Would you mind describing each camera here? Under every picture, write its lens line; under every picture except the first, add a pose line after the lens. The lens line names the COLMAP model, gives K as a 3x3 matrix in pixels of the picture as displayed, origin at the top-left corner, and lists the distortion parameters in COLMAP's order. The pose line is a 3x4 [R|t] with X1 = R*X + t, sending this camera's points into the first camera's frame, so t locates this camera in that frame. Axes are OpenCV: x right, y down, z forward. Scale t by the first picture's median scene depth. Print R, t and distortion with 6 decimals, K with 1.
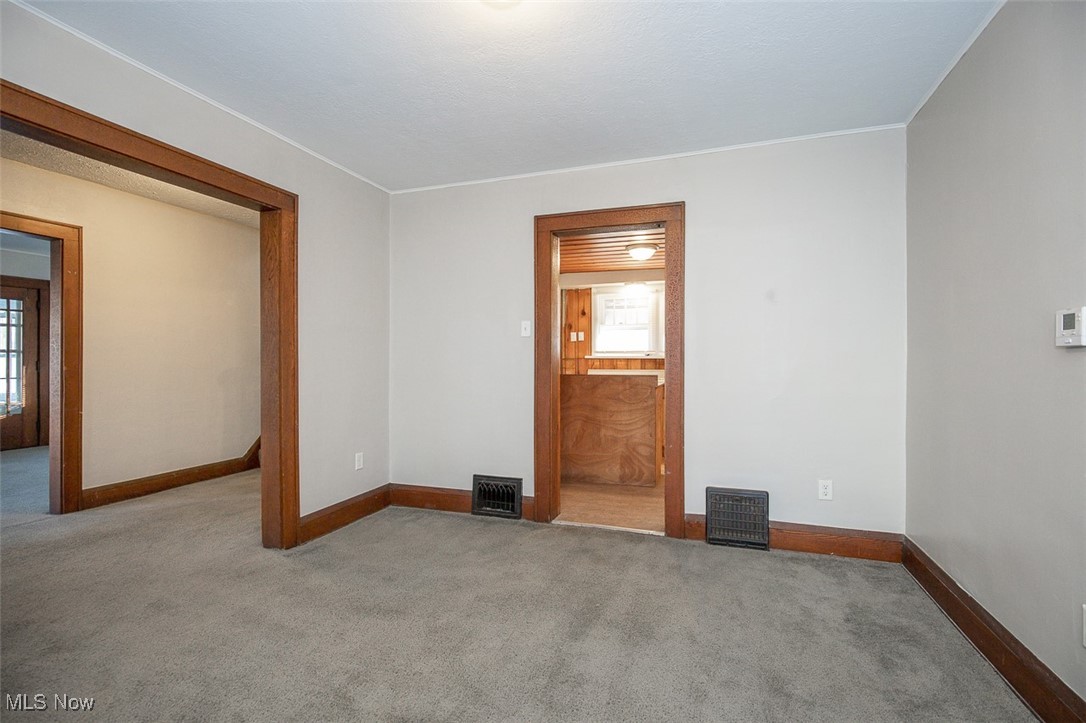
lens RADIAL K [[489.2, 0, 544.5], [0, 489.2, 359.1], [0, 0, 1]] dist [-0.000497, 0.000361]
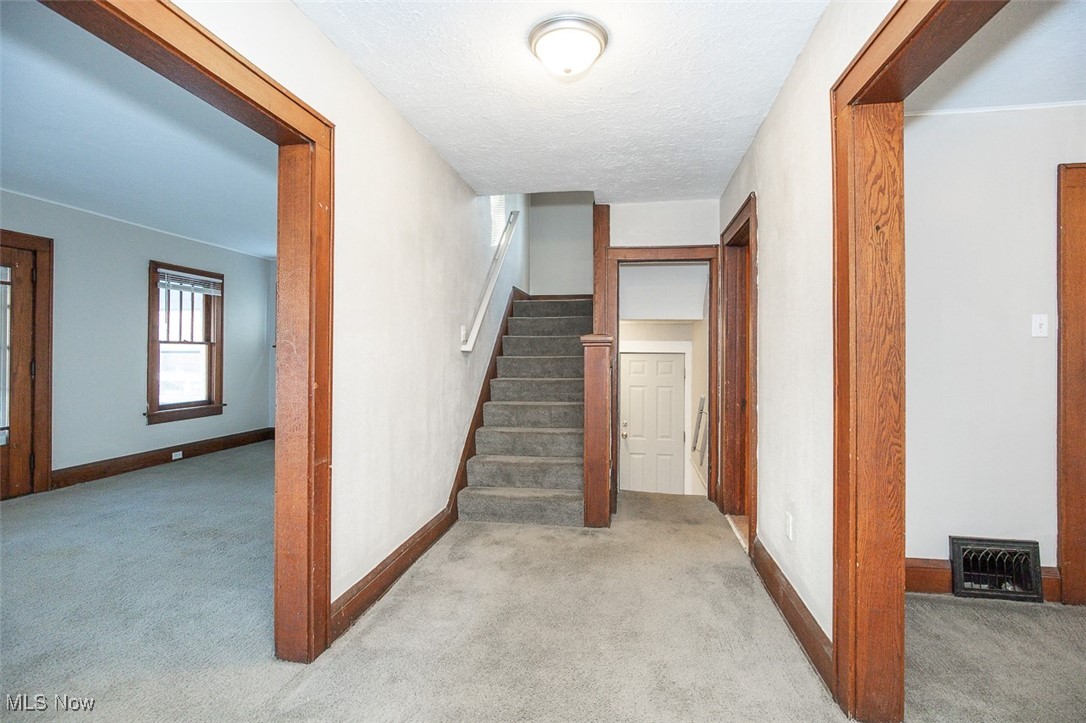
lens RADIAL K [[486.4, 0, 551.0], [0, 486.4, 351.9], [0, 0, 1]] dist [-0.003347, 0.000209]
pose [[0.984394, 0.005645, 0.175889, -0.821170], [-0.005119, 0.999981, -0.003445, -0.018120], [-0.175905, 0.002491, 0.984404, 0.431335]]
